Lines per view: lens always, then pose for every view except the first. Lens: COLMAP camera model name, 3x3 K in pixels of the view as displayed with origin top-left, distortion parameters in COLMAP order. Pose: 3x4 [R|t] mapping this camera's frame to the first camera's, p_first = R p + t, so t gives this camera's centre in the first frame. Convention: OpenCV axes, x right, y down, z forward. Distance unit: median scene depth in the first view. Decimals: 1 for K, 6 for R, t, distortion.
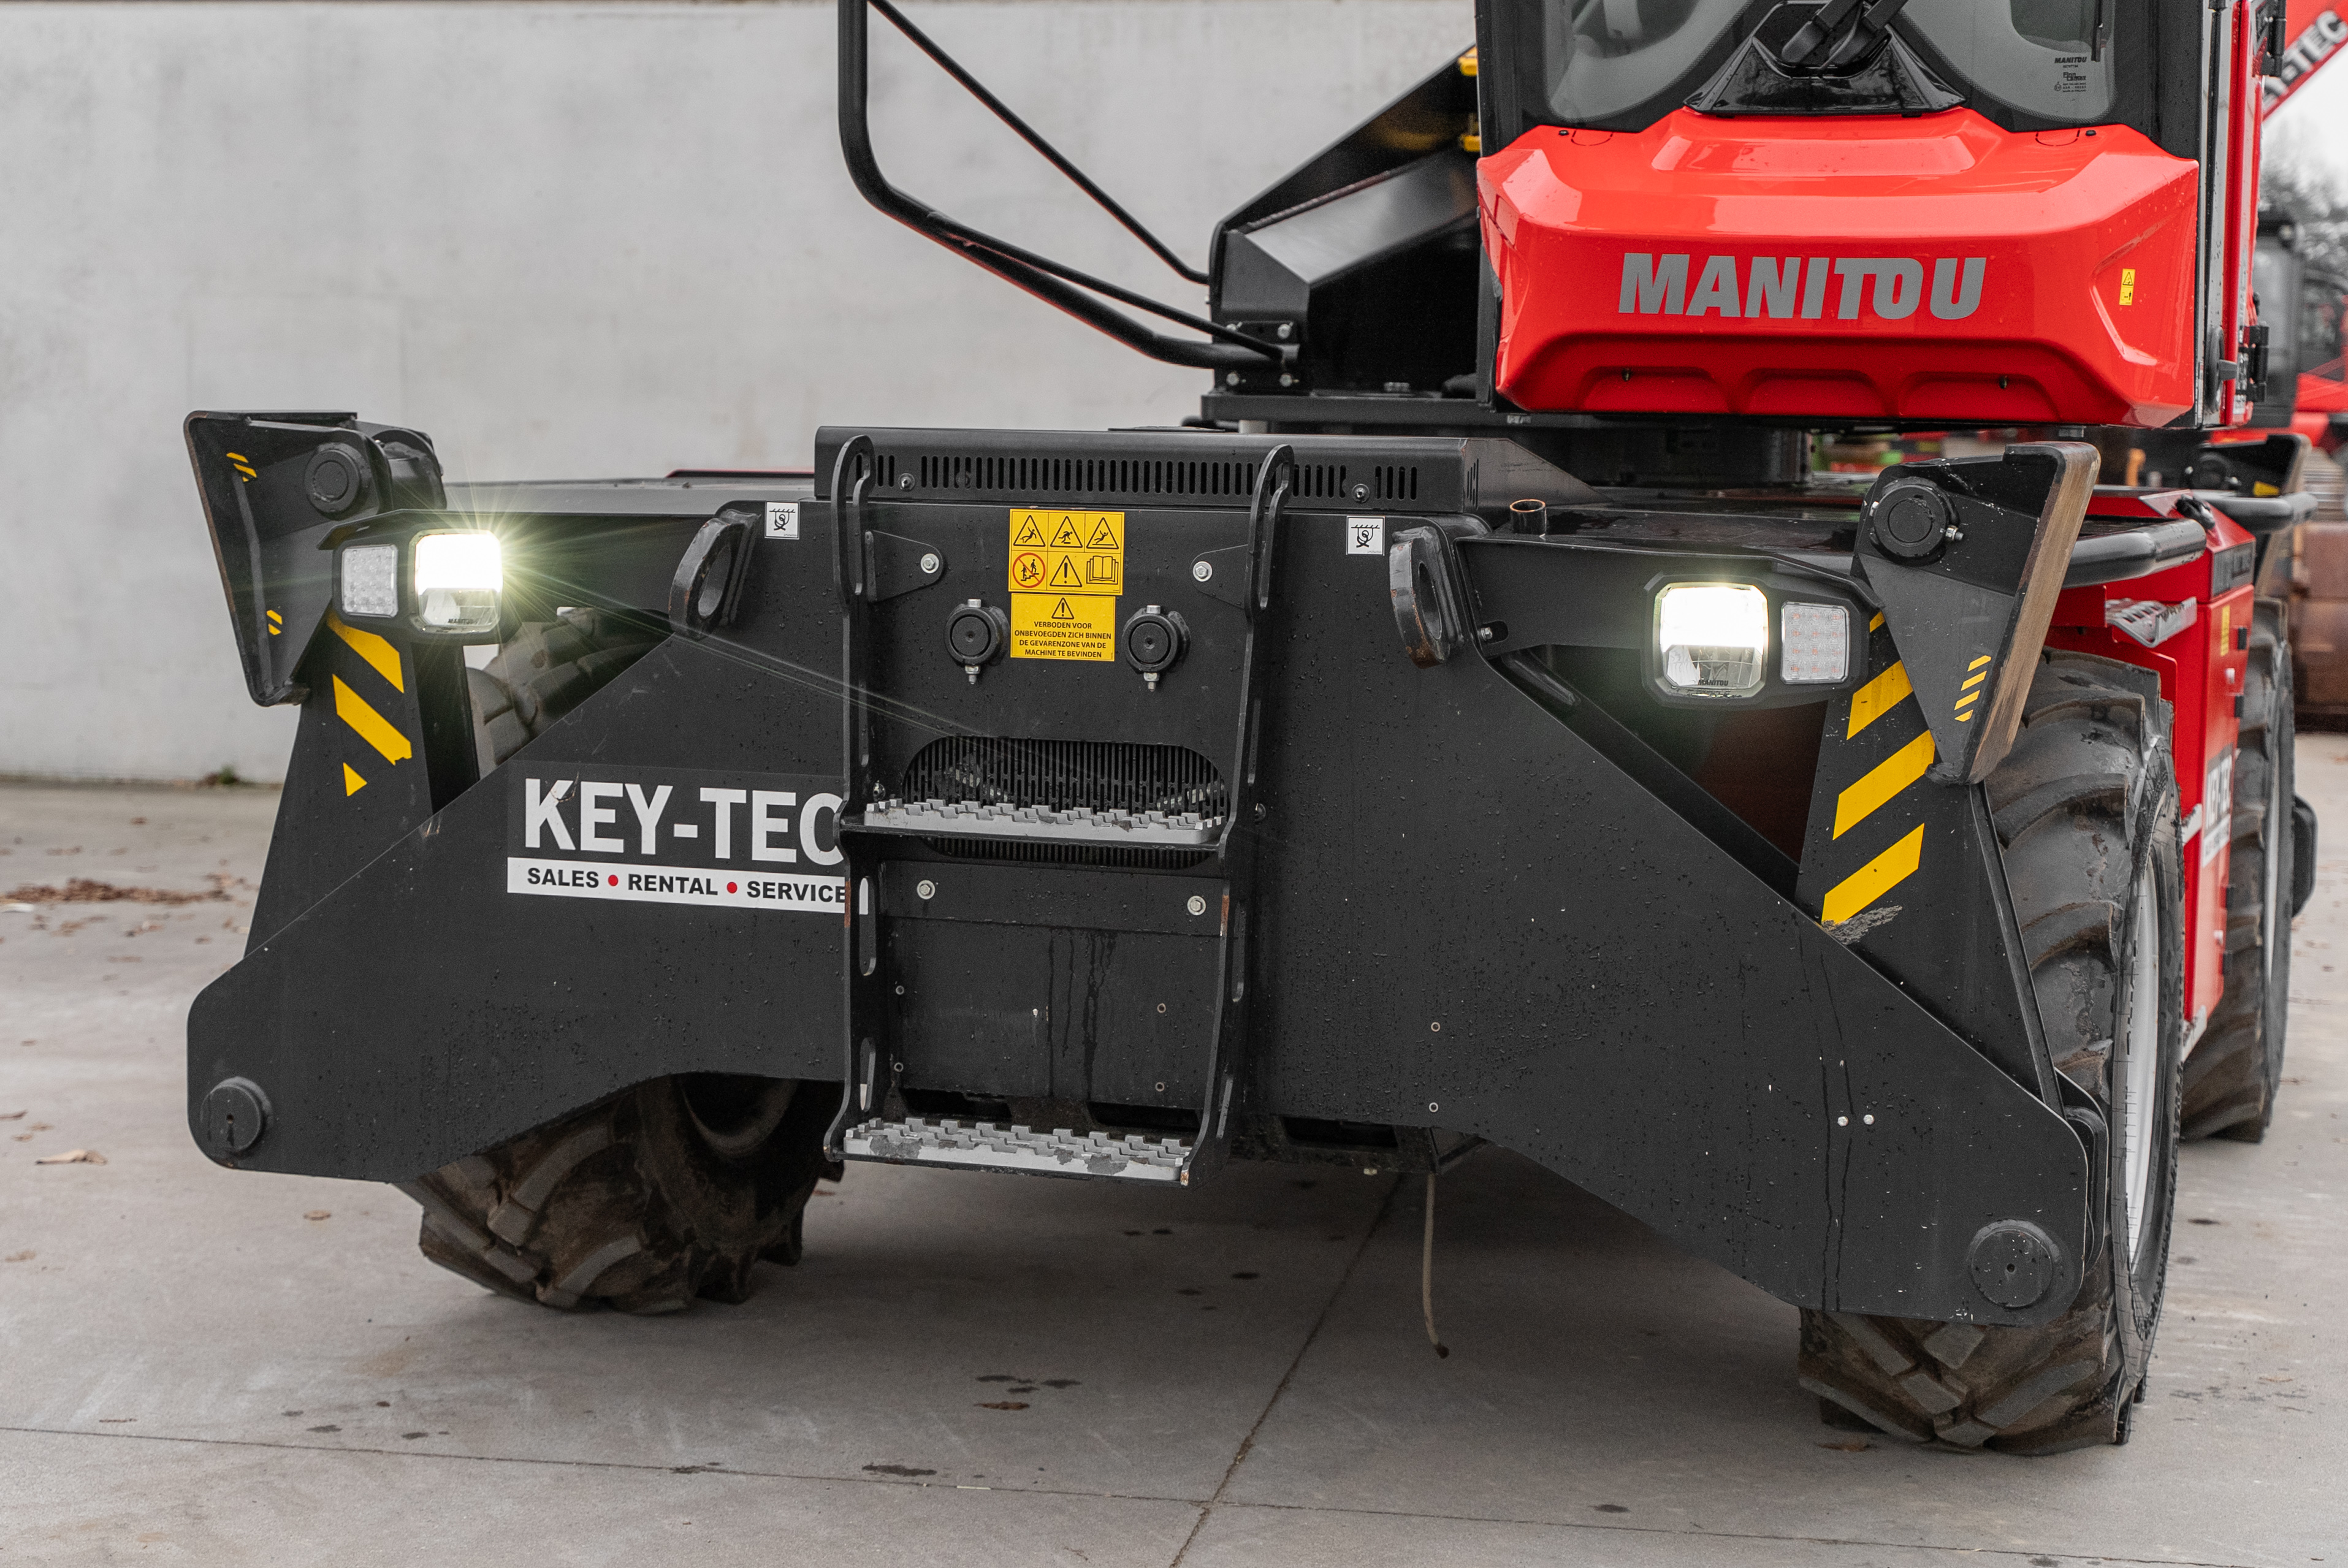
lens RADIAL K [[3817.1, 0, 1165.5], [0, 3817.1, 763.0], [0, 0, 1]] dist [-0.006100, 0.000000]
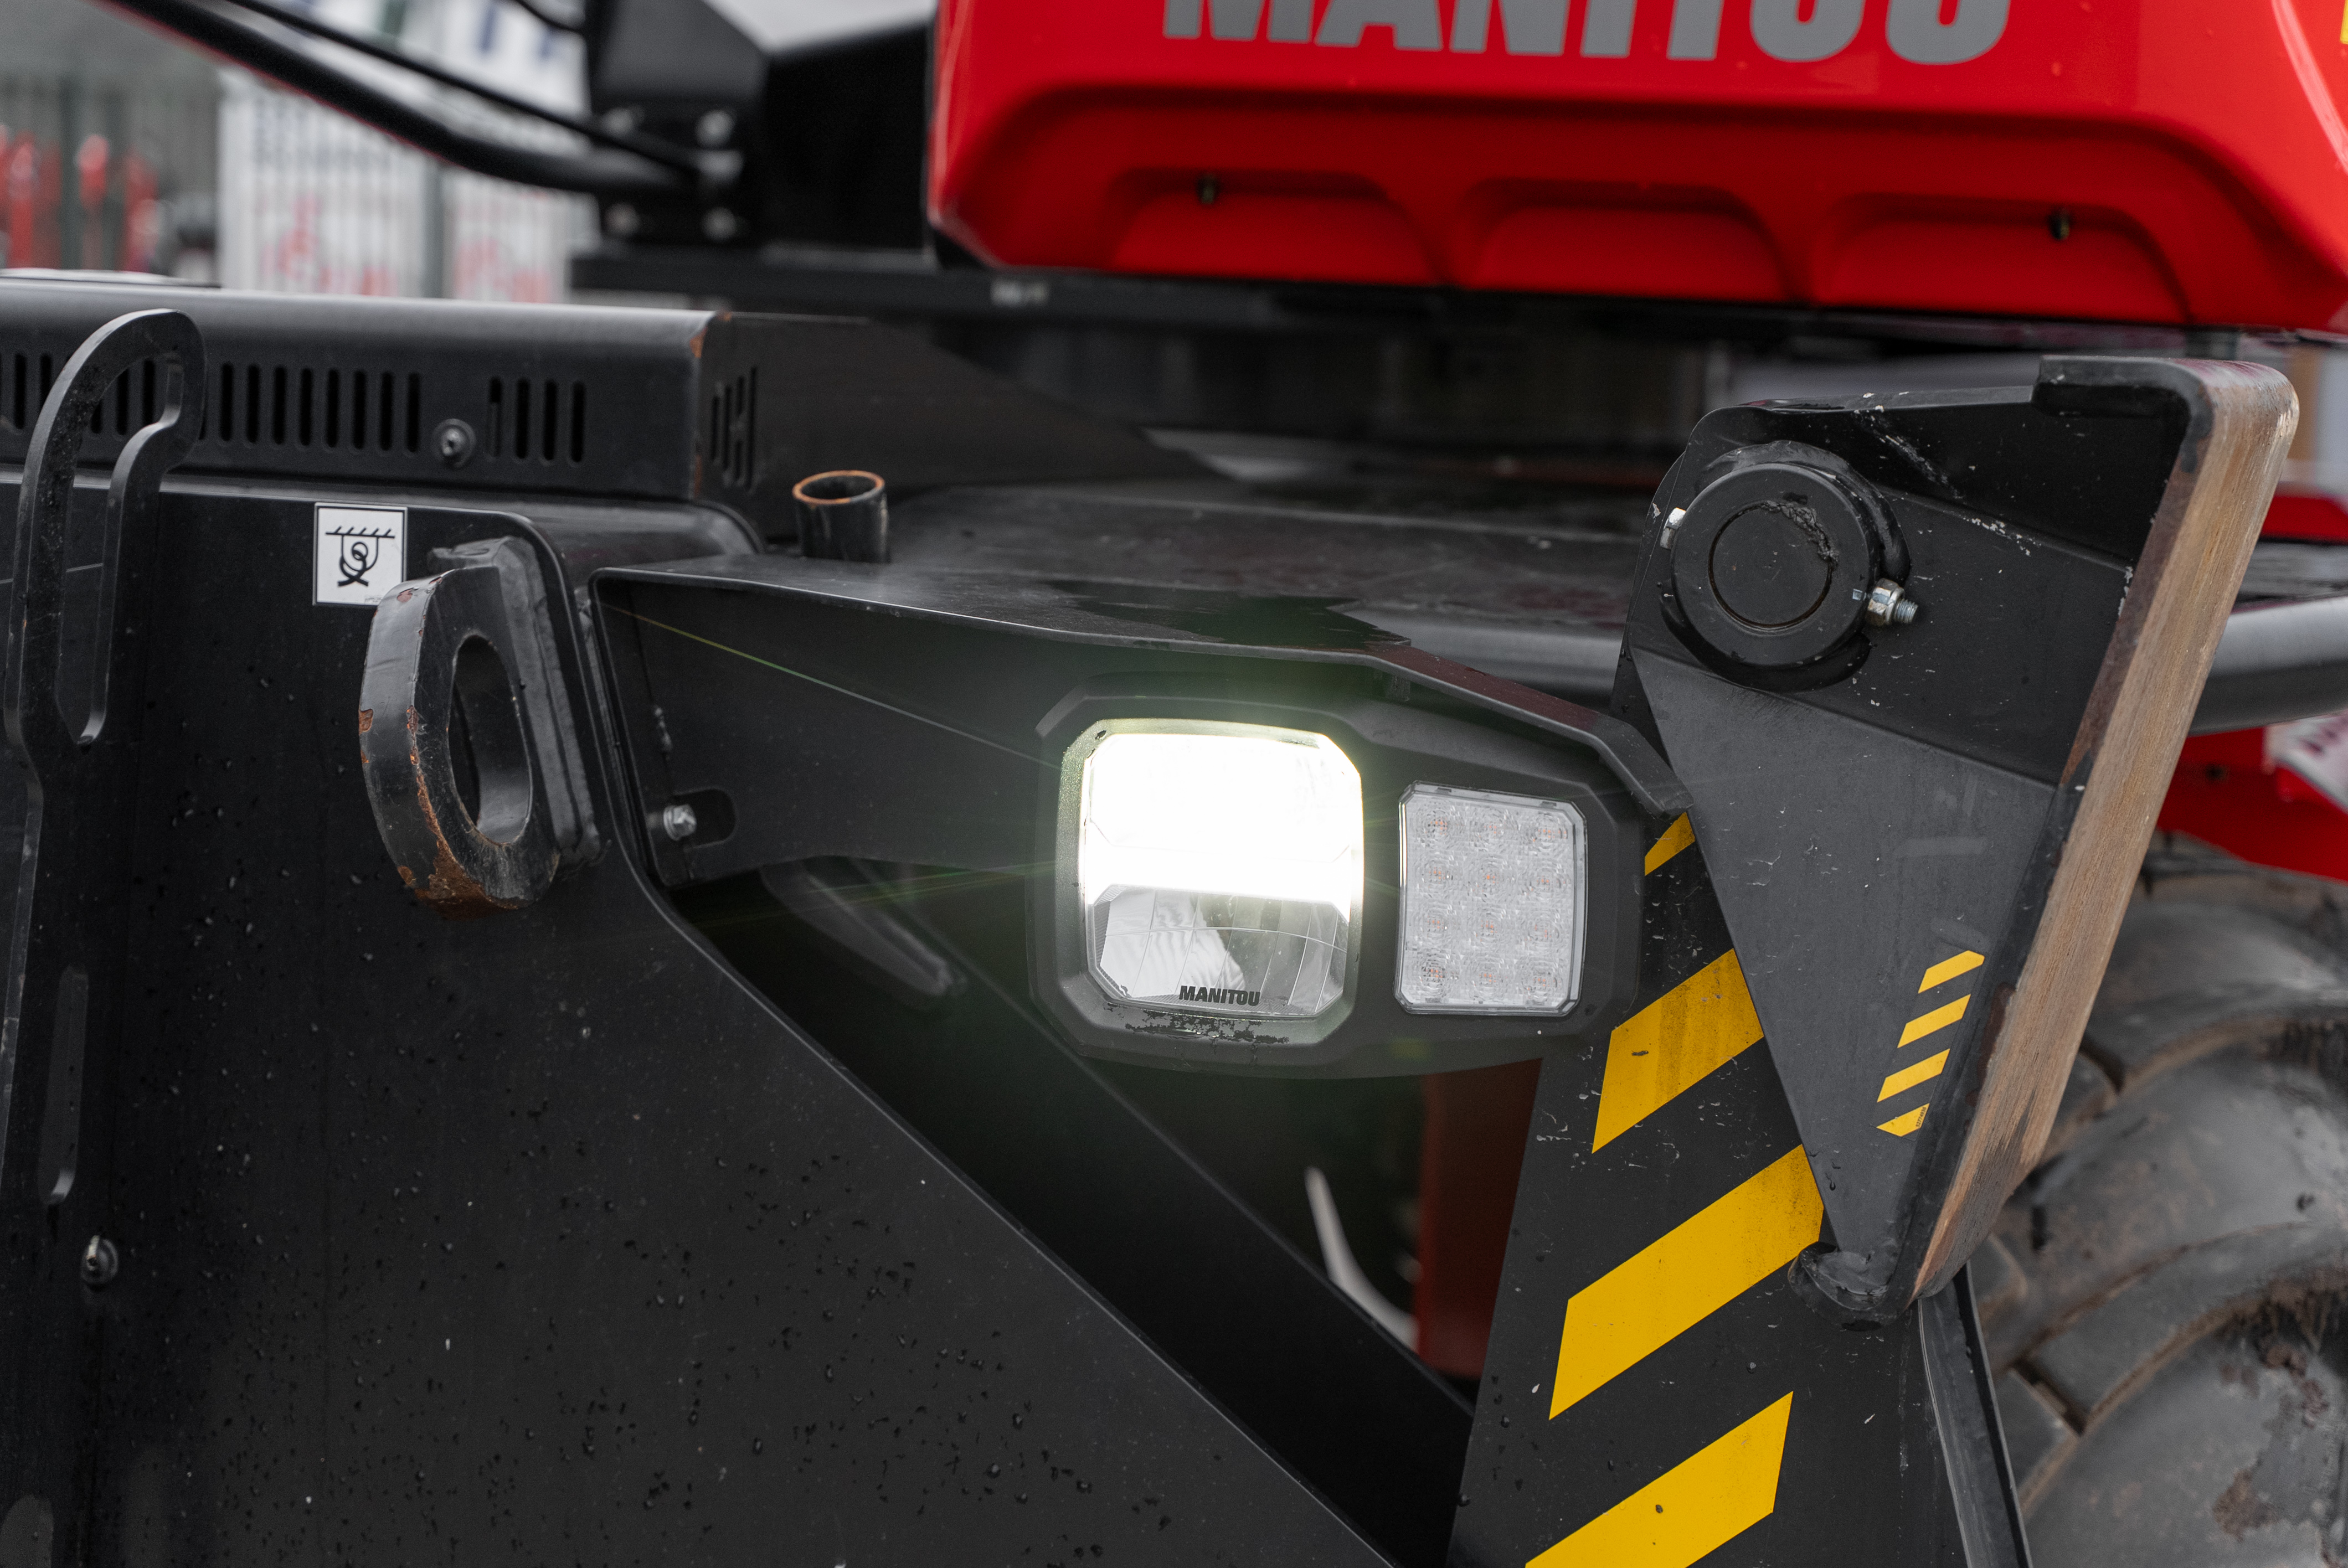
lens RADIAL K [[4466.9, 0, 1179.2], [0, 4466.9, 801.7], [0, 0, 1]] dist [0.001153, 0.000000]
pose [[0.999548, 0.026908, 0.013375, 0.133568], [-0.027053, 0.999575, 0.010834, -0.043882], [-0.013078, -0.011191, 0.999852, 0.577186]]
